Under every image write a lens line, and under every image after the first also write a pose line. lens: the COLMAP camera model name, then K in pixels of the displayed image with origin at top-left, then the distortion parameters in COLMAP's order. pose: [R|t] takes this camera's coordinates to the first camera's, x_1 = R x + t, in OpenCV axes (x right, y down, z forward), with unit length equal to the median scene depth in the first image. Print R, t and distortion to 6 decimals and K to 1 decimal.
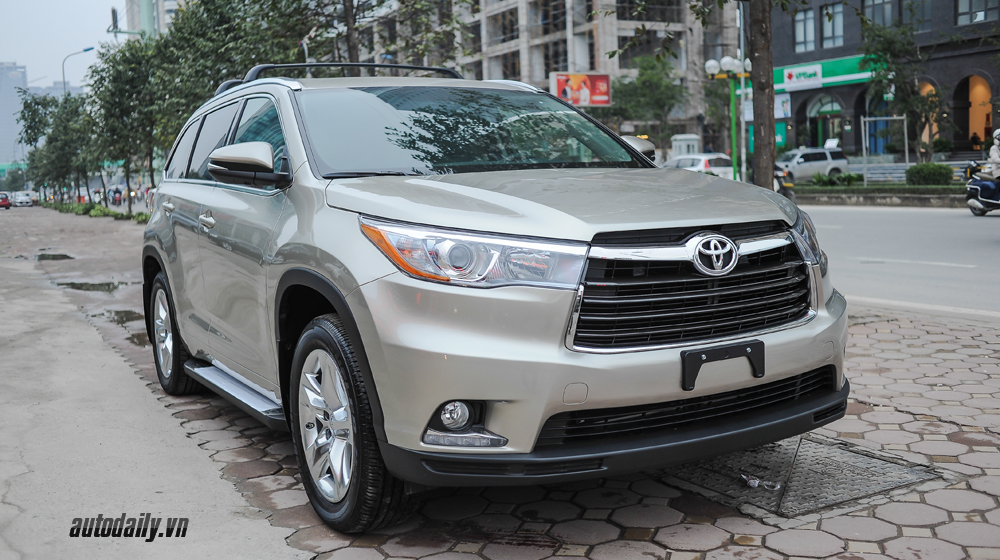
lens RADIAL K [[1014.5, 0, 500.0], [0, 1014.5, 280.0], [0, 0, 1]] dist [-0.056280, 0.028440]
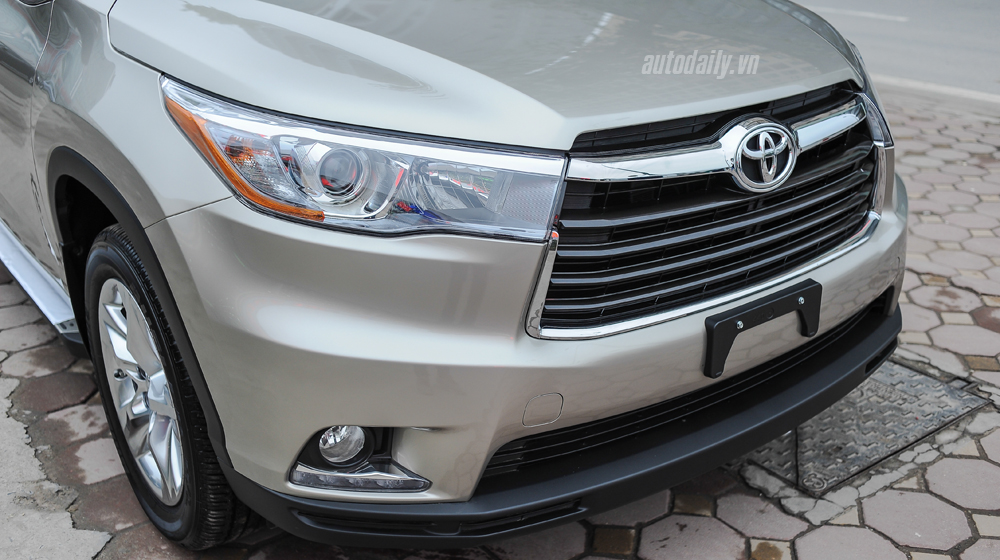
lens RADIAL K [[1014.5, 0, 500.0], [0, 1014.5, 280.0], [0, 0, 1]] dist [-0.056280, 0.028440]
pose [[0.992471, -0.030518, 0.118615, -0.018709], [-0.002952, 0.962218, 0.272265, -0.117088], [-0.122442, -0.270565, 0.954883, 0.416840]]
